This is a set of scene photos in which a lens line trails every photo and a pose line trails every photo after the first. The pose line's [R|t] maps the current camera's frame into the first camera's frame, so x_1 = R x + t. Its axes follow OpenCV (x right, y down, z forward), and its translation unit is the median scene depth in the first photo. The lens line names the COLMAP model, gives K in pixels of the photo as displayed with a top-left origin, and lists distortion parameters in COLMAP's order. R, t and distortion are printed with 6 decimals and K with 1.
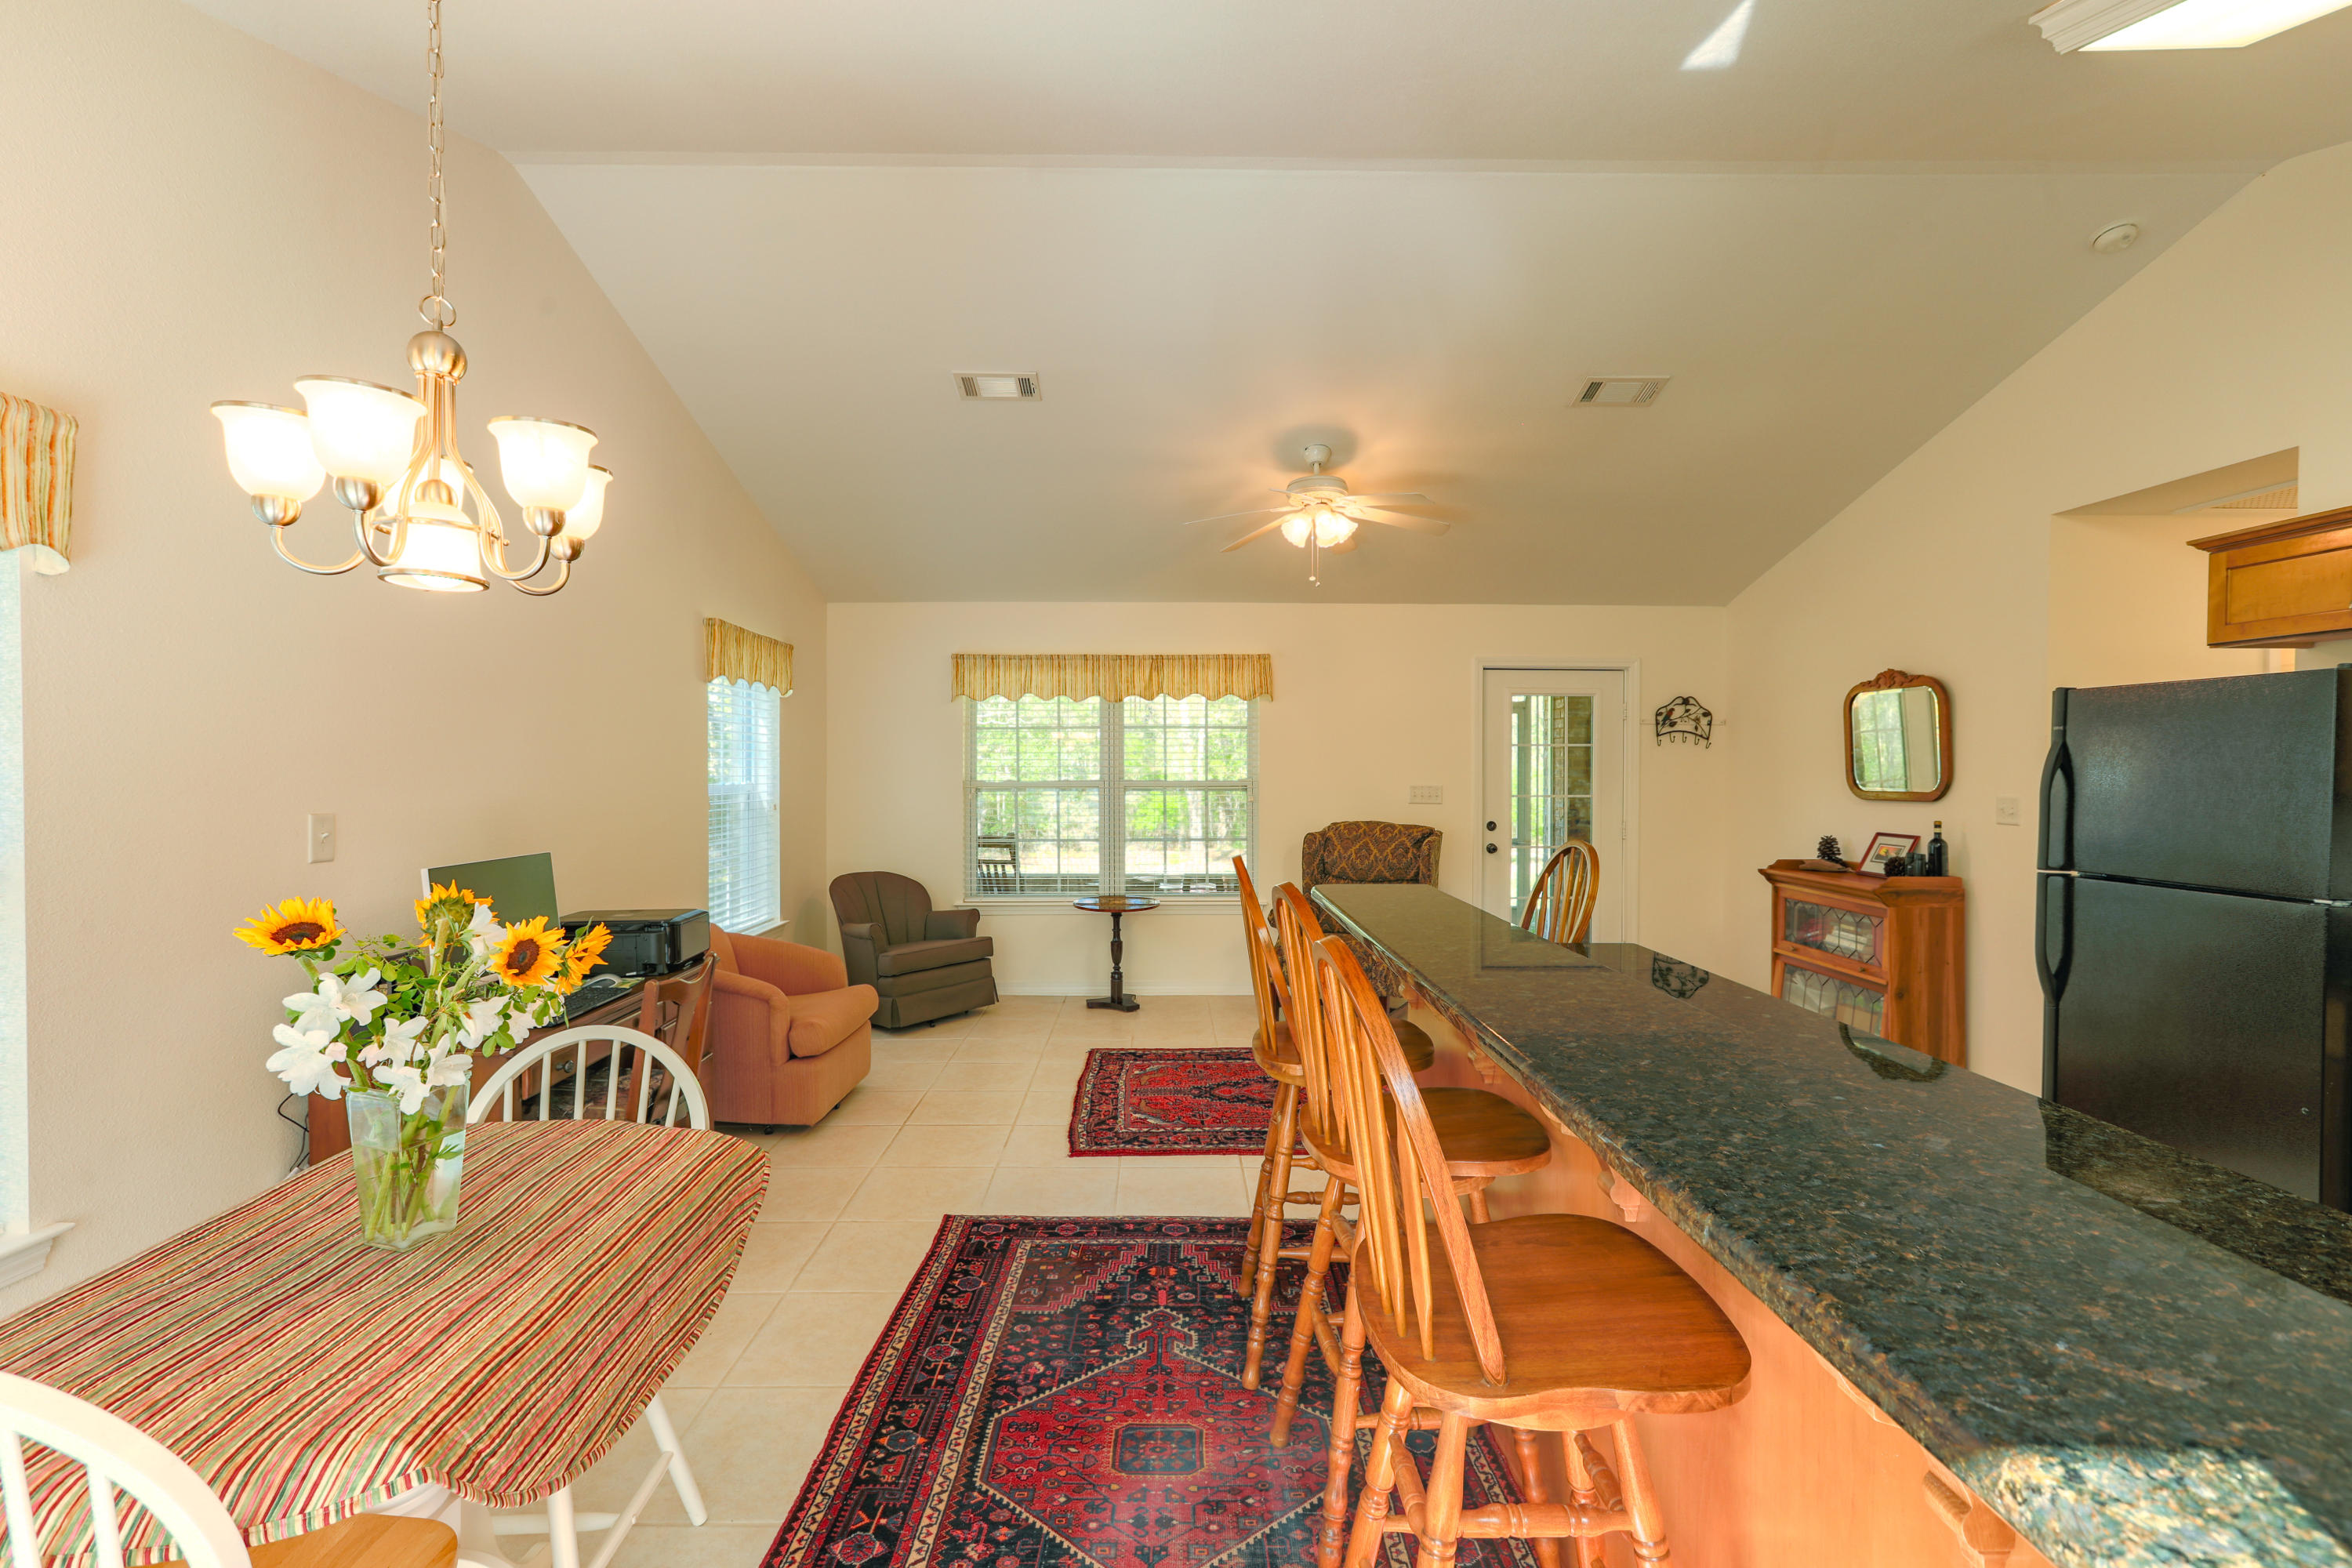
lens RADIAL K [[1086.5, 0, 1165.7], [0, 1086.5, 778.9], [0, 0, 1]] dist [0.000997, 0.000154]
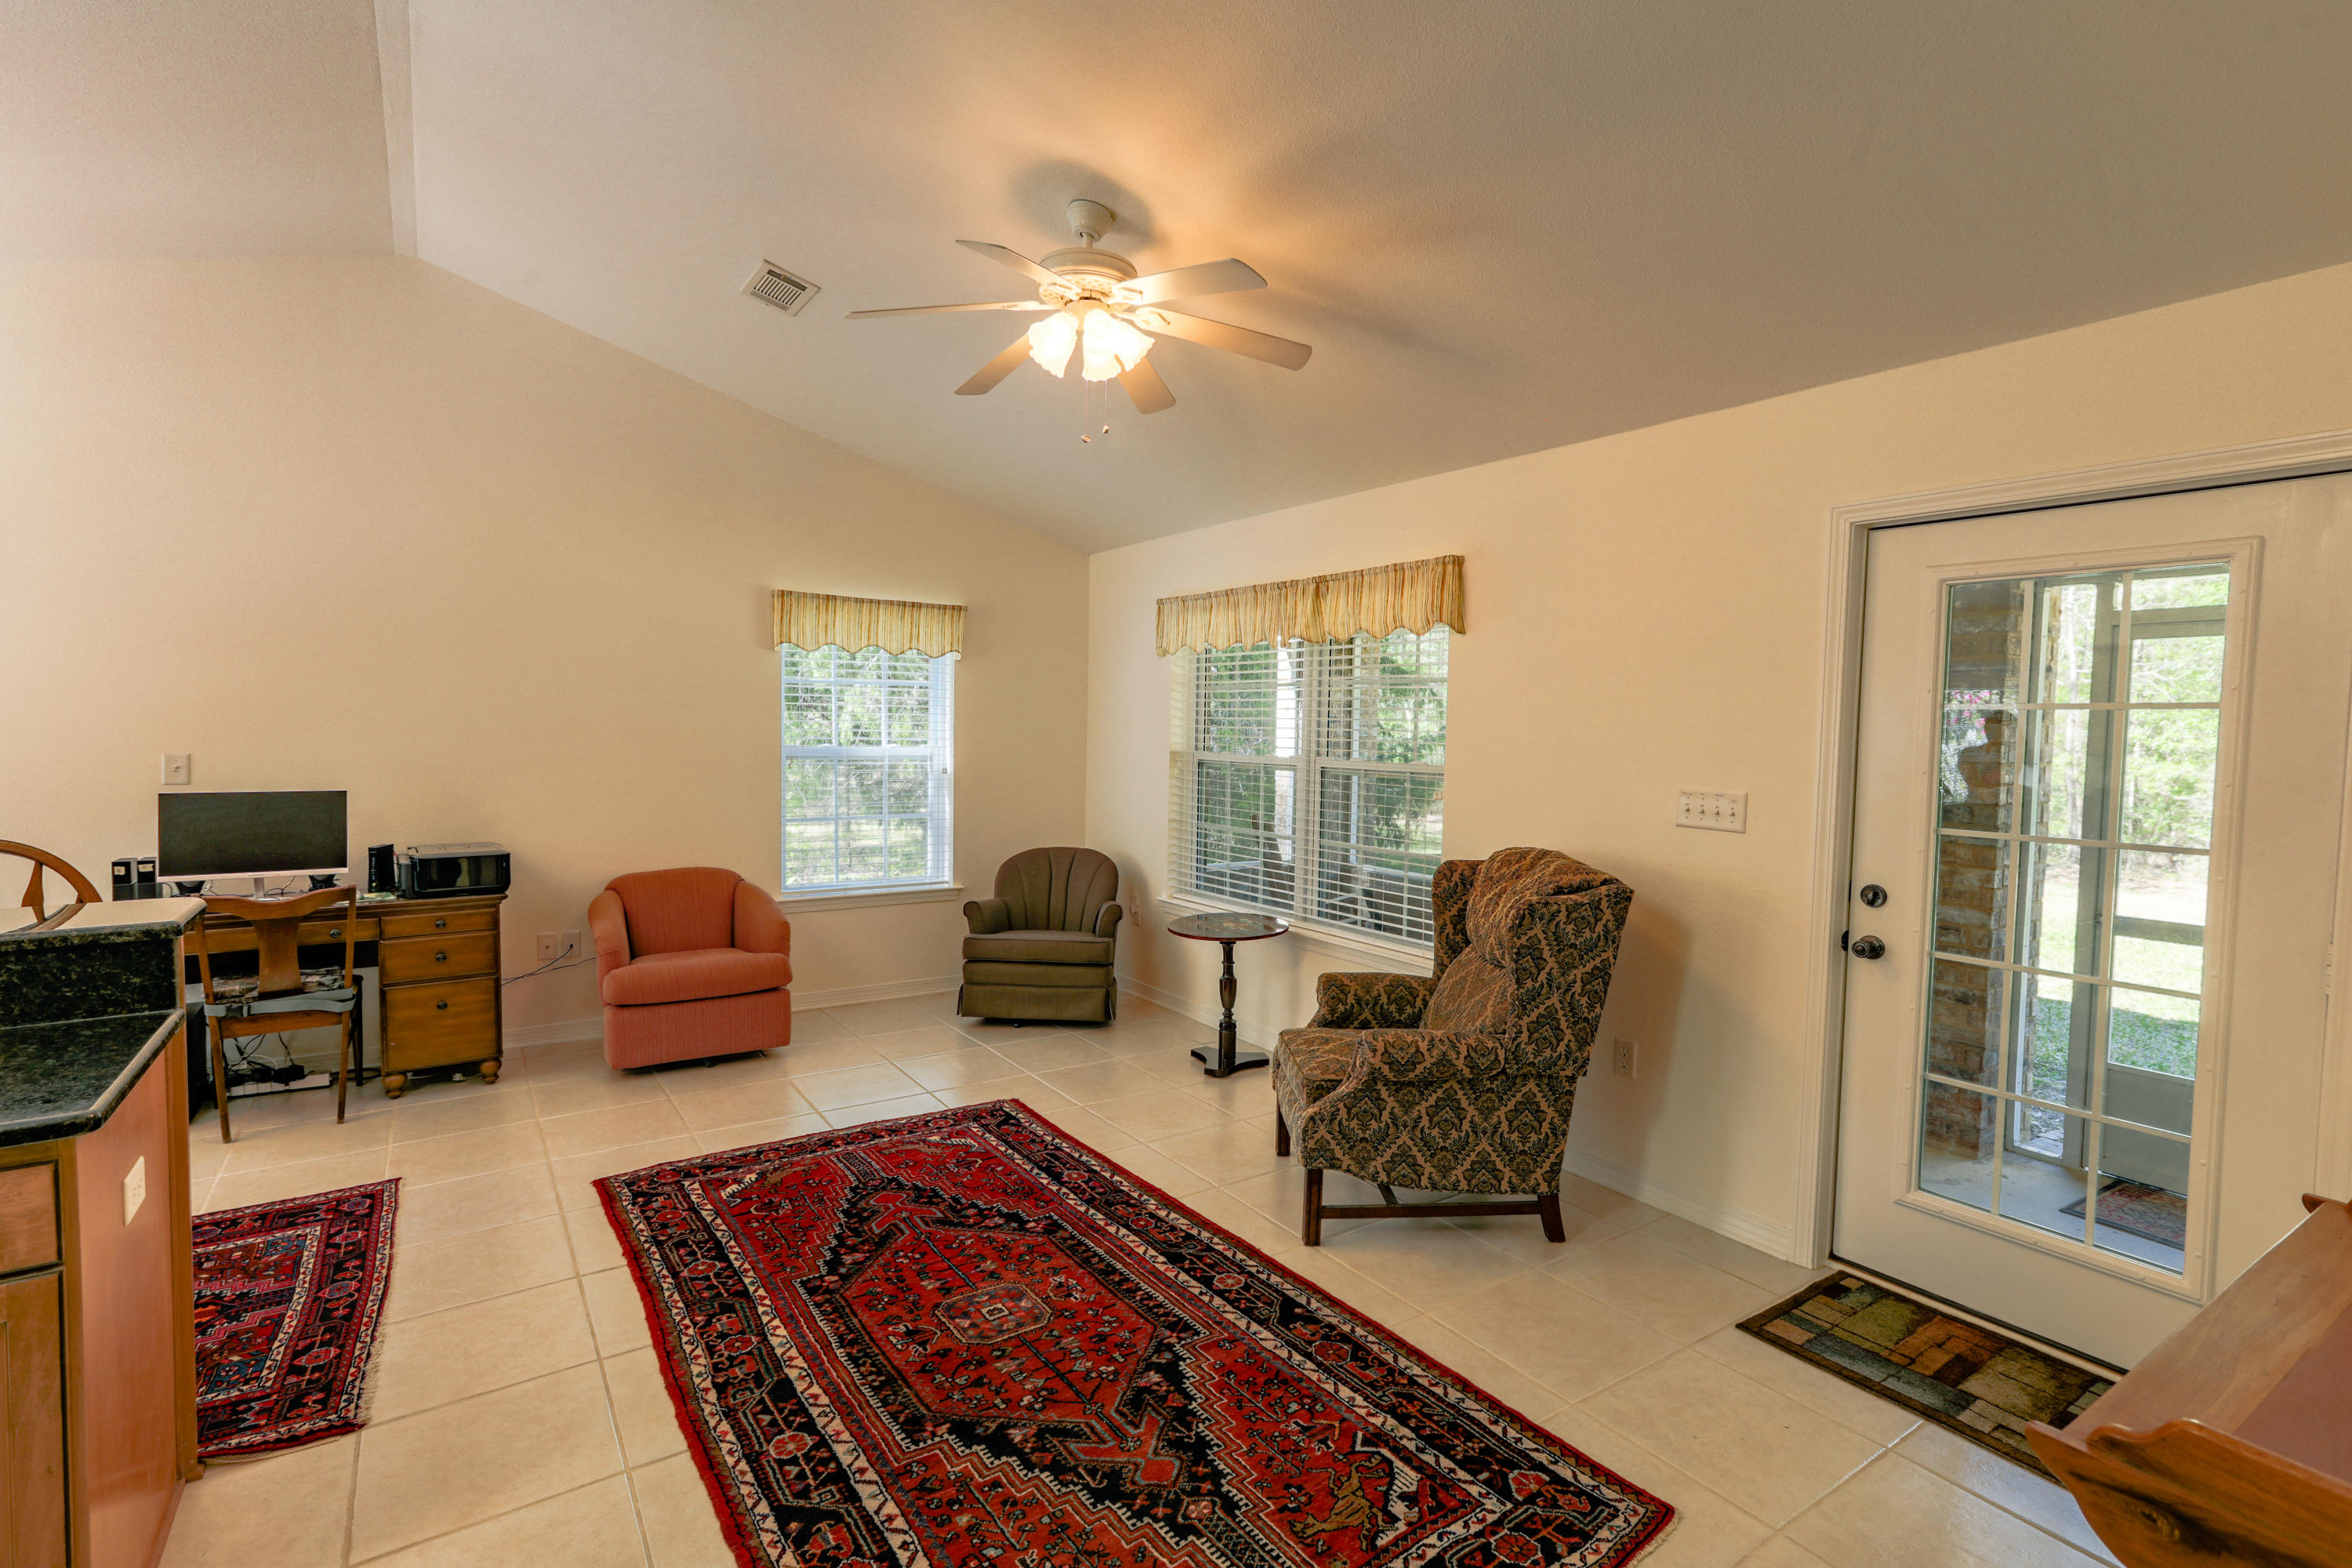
lens RADIAL K [[1098.2, 0, 1170.0], [0, 1098.2, 785.1], [0, 0, 1]] dist [-0.000668, 0.000379]
pose [[0.543548, 0.055913, -0.837514, 0.663115], [-0.026942, 0.998427, 0.049171, -0.018255], [0.838945, -0.004162, 0.544200, 0.689970]]
